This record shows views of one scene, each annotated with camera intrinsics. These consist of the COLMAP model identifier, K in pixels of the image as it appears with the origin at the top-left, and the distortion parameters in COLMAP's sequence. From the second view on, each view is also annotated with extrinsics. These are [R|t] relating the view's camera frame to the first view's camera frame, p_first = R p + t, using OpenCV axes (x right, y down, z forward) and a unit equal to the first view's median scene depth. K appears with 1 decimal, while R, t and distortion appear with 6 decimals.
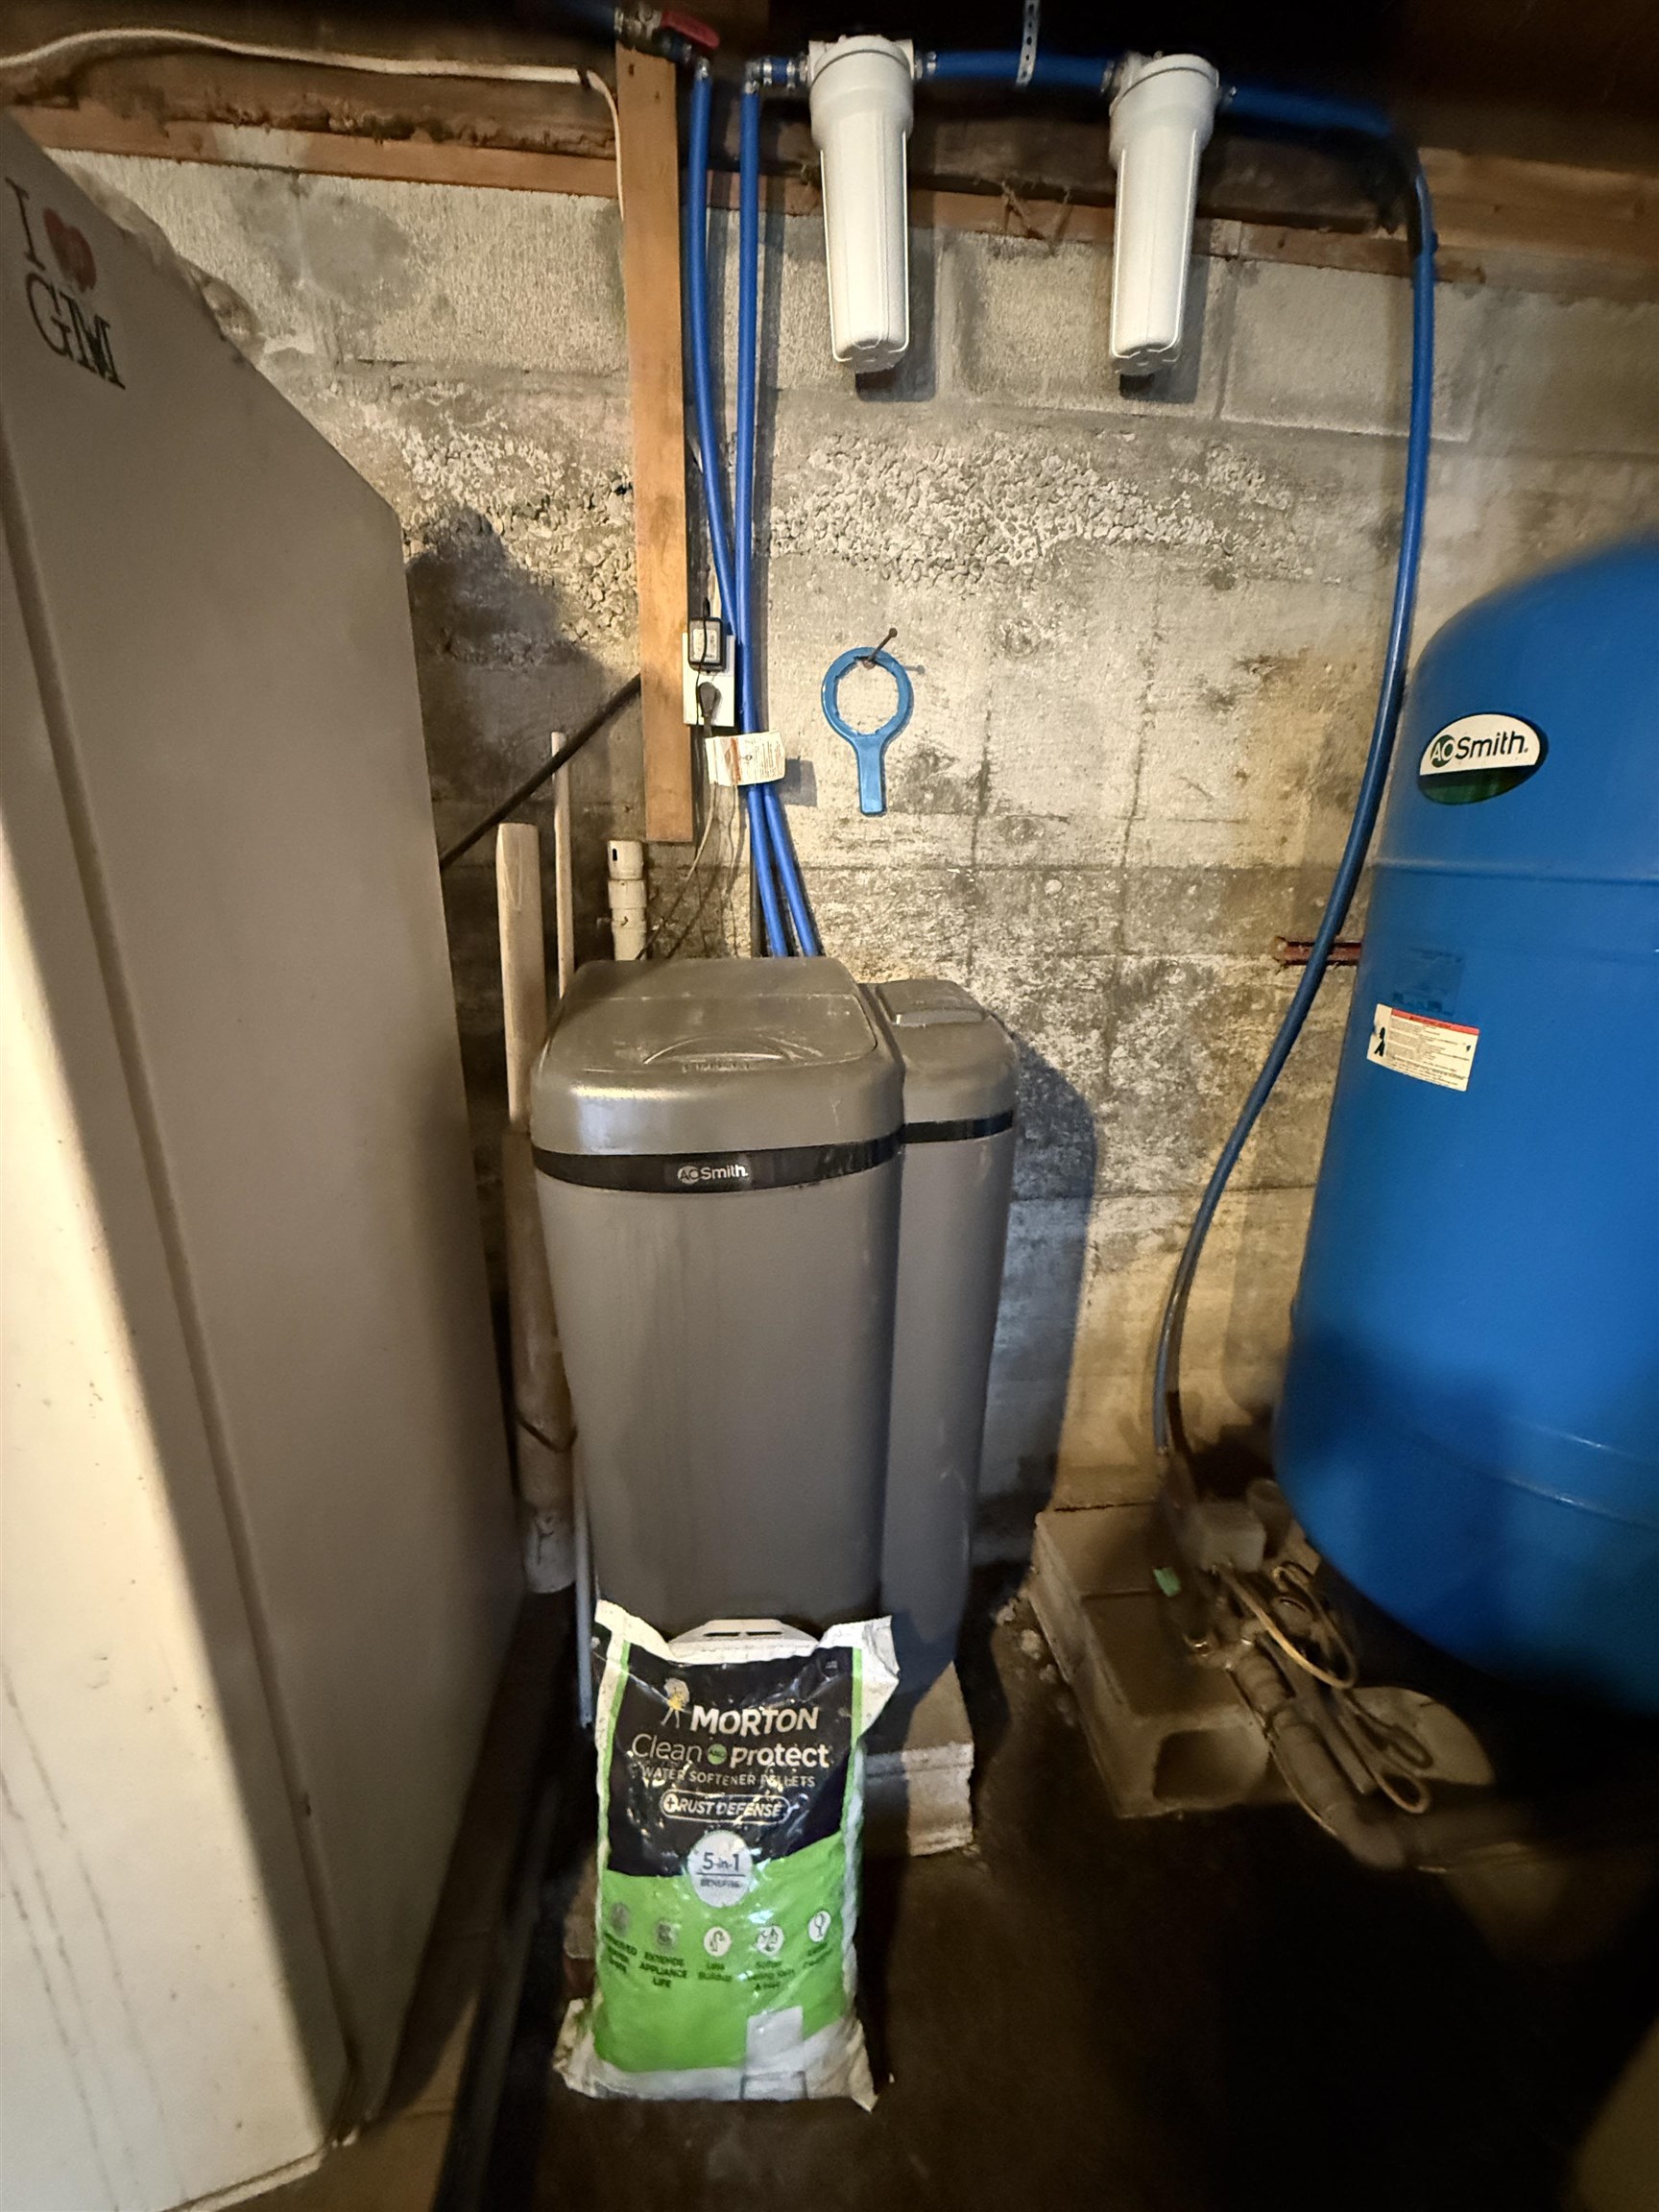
lens RADIAL K [[881.3, 0, 829.6], [0, 881.3, 1101.0], [0, 0, 1]] dist [0.001827, -0.000578]
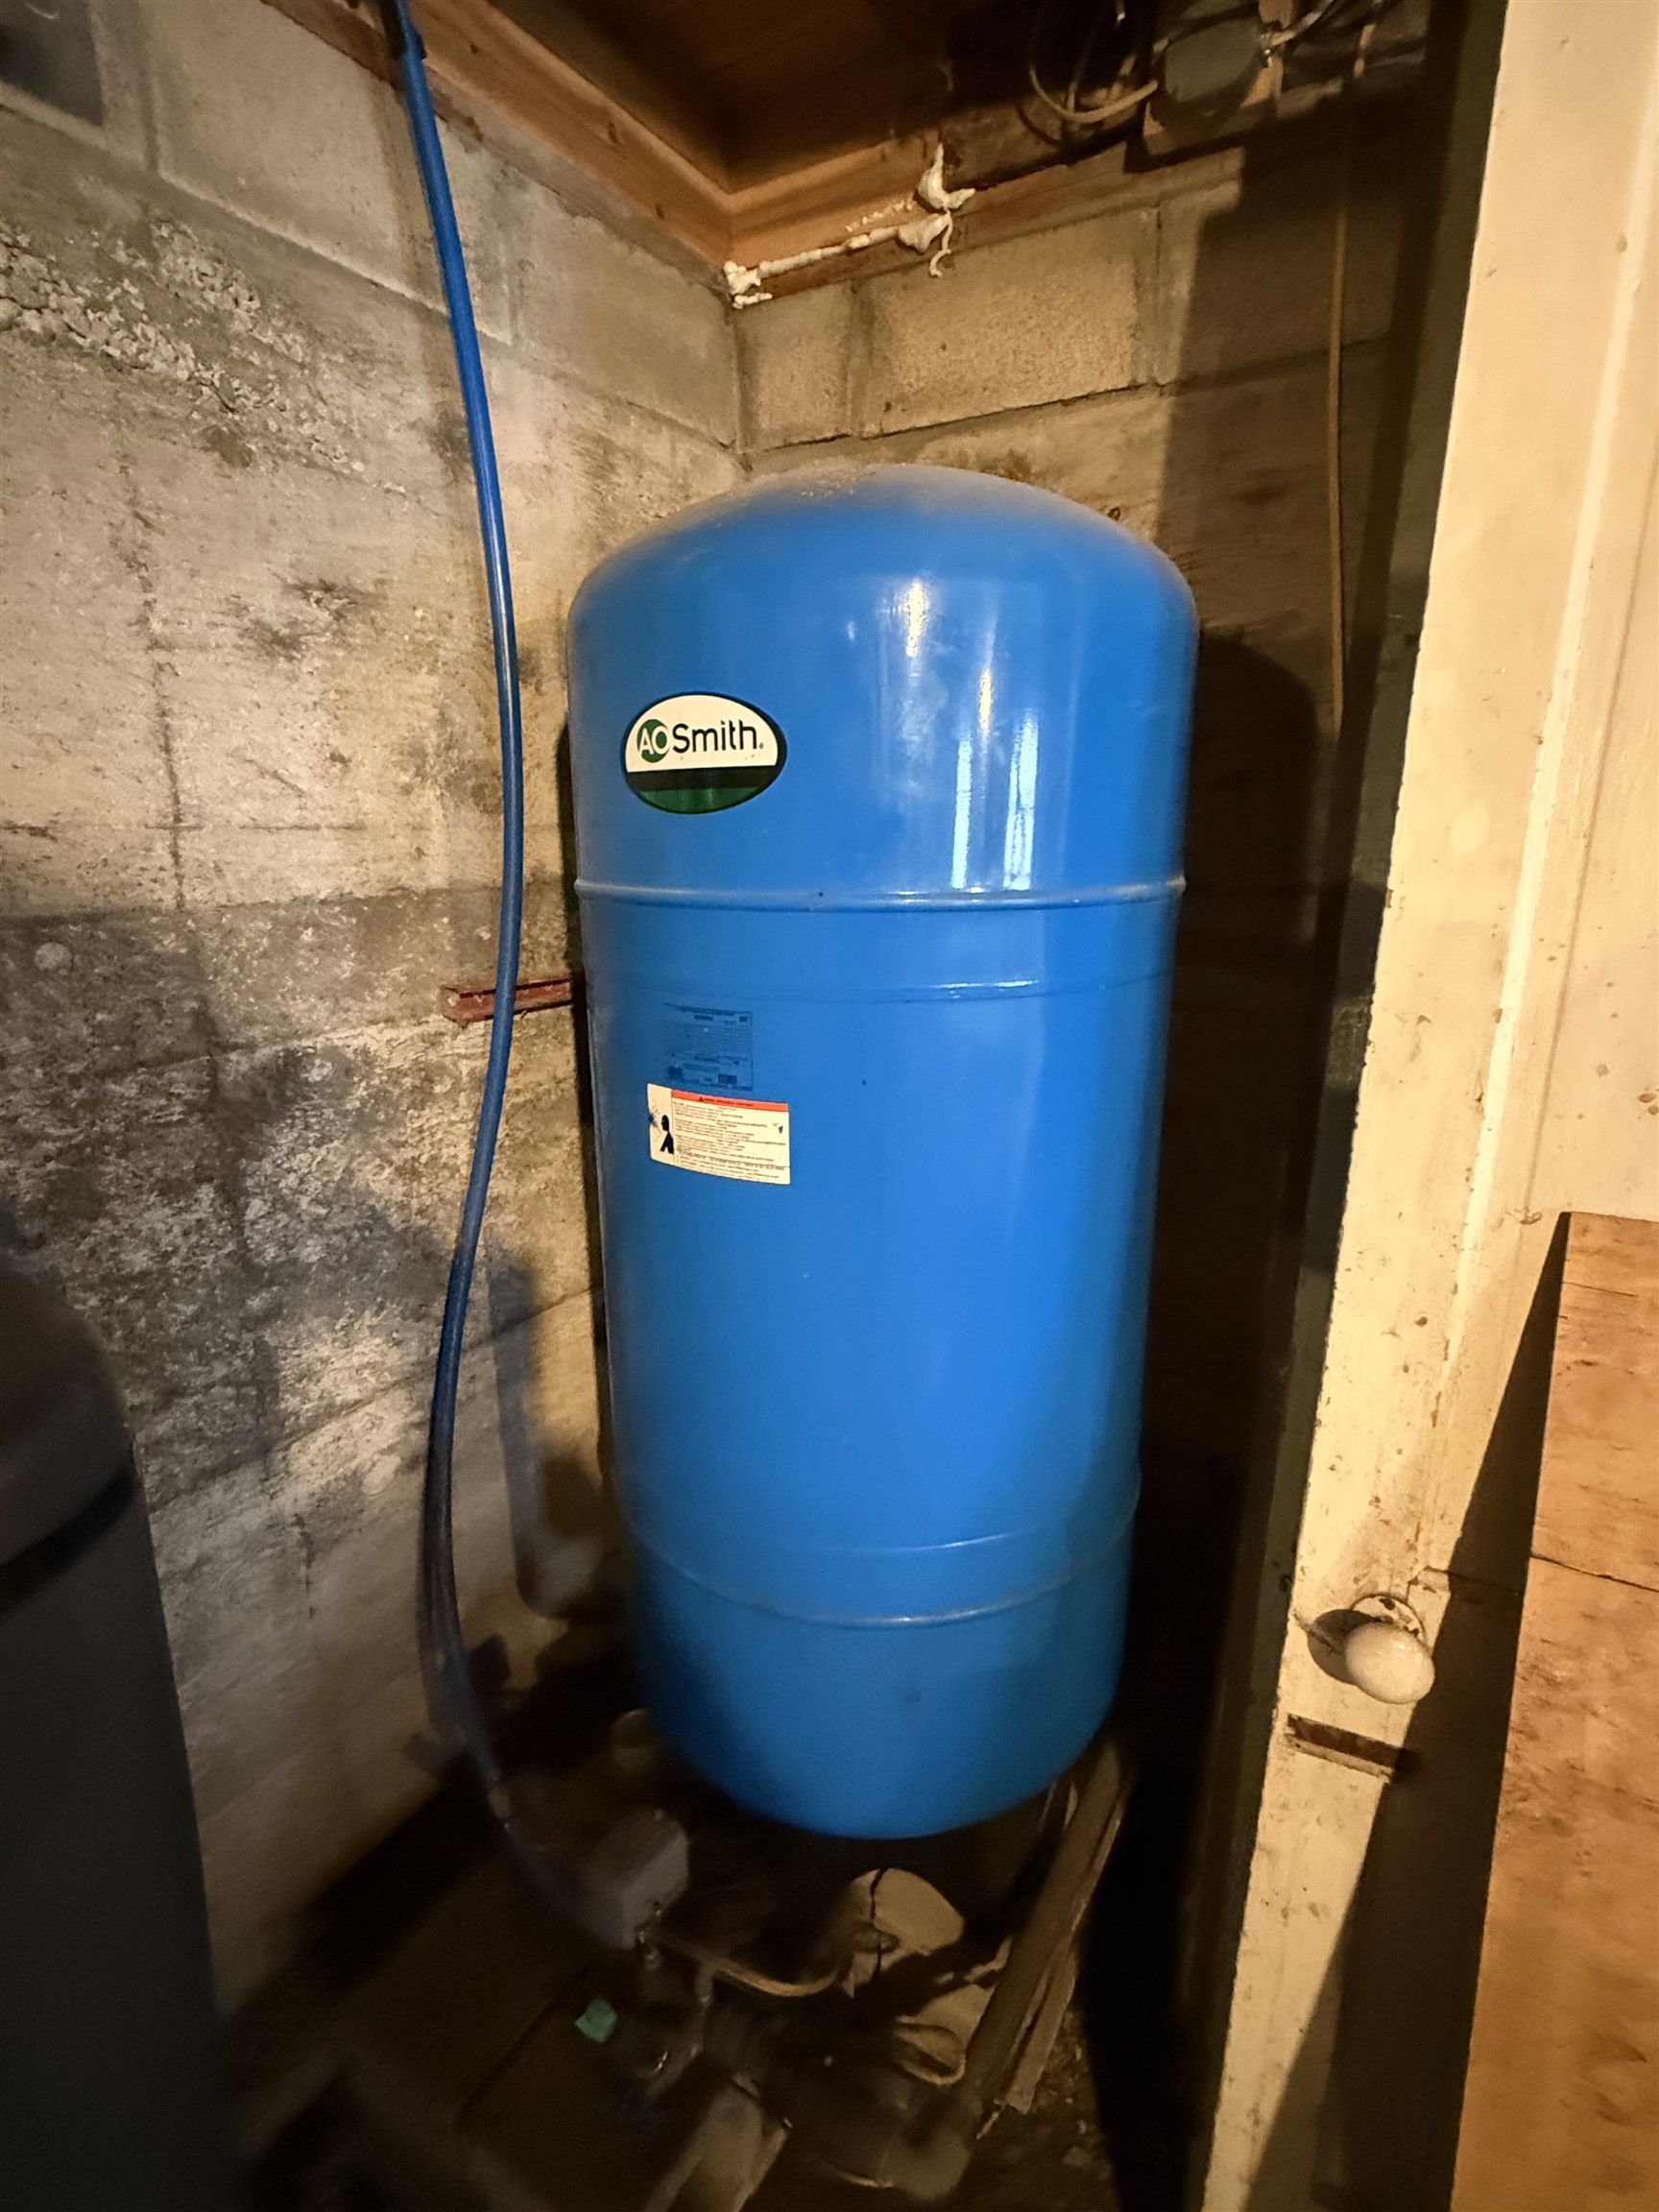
lens RADIAL K [[1085.1, 0, 839.6], [0, 1085.1, 1098.8], [0, 0, 1]] dist [-0.001239, -0.001646]
pose [[0.620422, -0.209747, 0.755700, 0.039818], [0.239708, 0.968177, 0.071923, -0.104416], [-0.746737, 0.136525, 0.650957, 0.259130]]
